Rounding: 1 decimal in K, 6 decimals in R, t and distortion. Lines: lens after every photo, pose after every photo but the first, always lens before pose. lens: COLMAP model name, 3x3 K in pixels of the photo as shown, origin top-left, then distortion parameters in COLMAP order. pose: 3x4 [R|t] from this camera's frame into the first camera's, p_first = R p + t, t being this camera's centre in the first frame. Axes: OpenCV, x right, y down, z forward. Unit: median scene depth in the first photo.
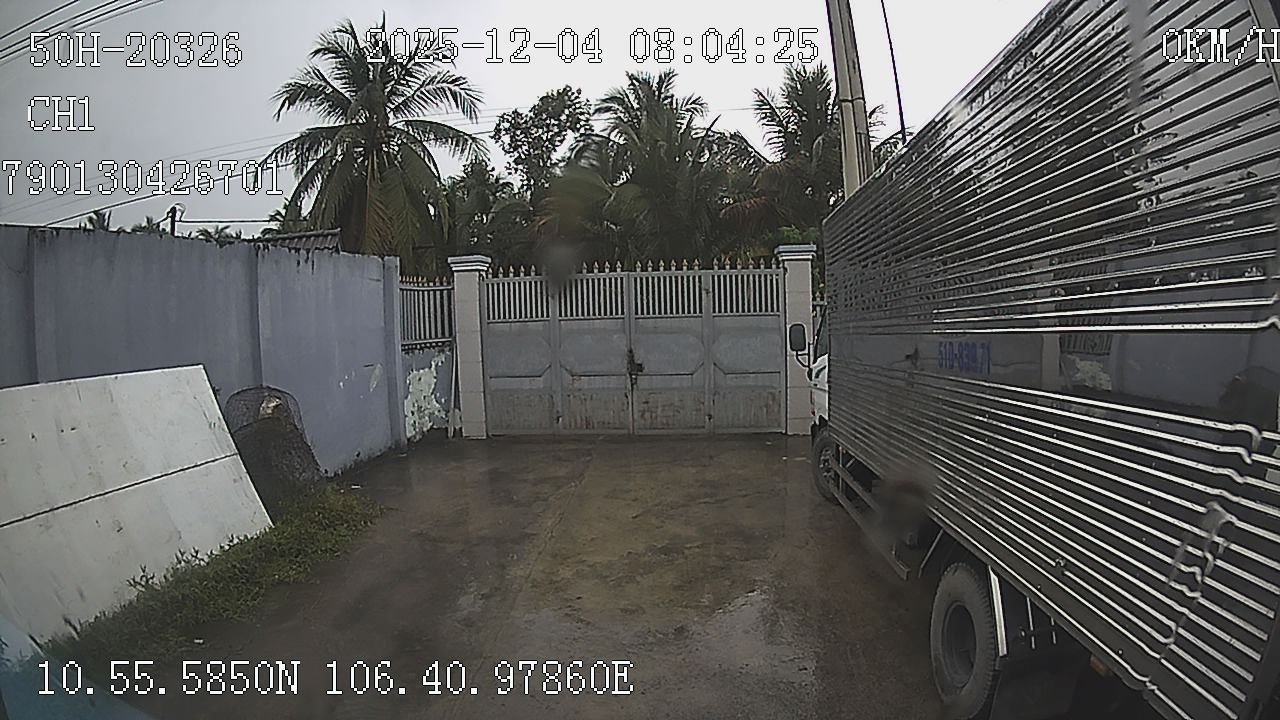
lens RADIAL K [[762.5, 0, 647.9], [0, 762.5, 364.6], [0, 0, 1]] dist [-0.372815, 0.110690]
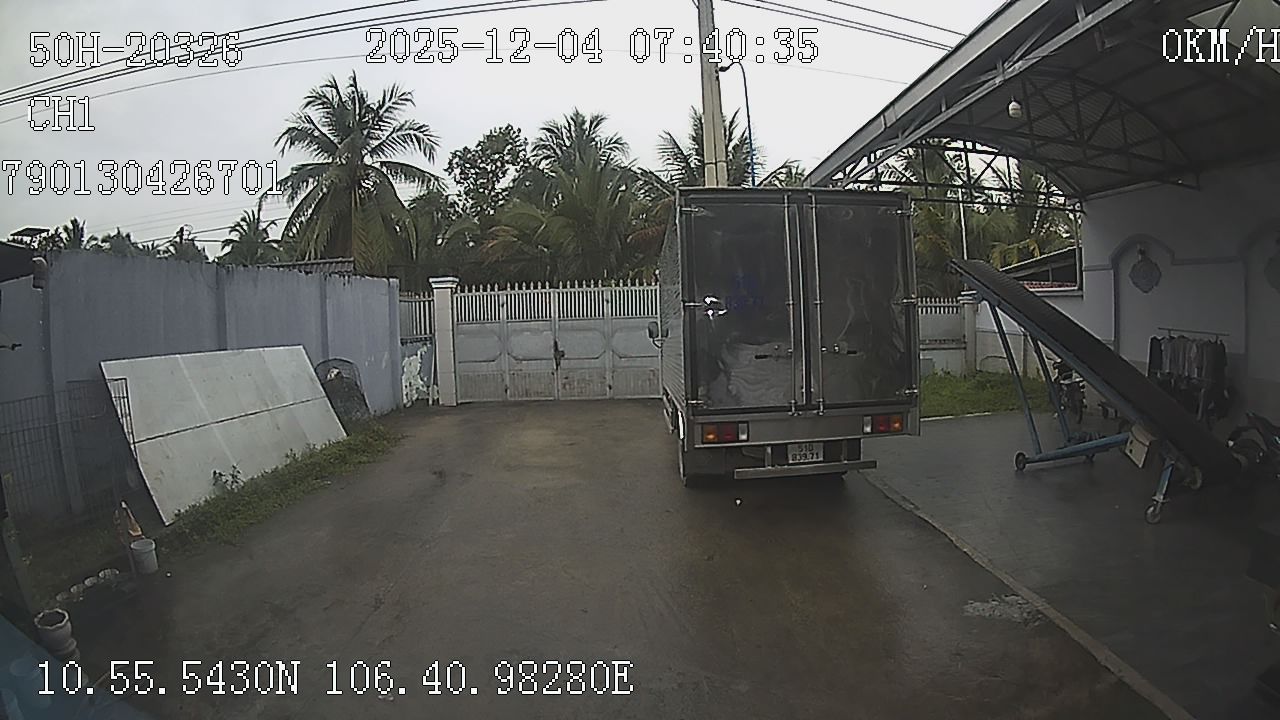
lens RADIAL K [[762.5, 0, 647.9], [0, 762.5, 364.6], [0, 0, 1]] dist [-0.372815, 0.110690]
pose [[0.996822, -0.006723, 0.079380, 0.036788], [0.007296, 0.999949, -0.006935, 0.034477], [-0.079330, 0.007493, 0.996820, -0.449339]]
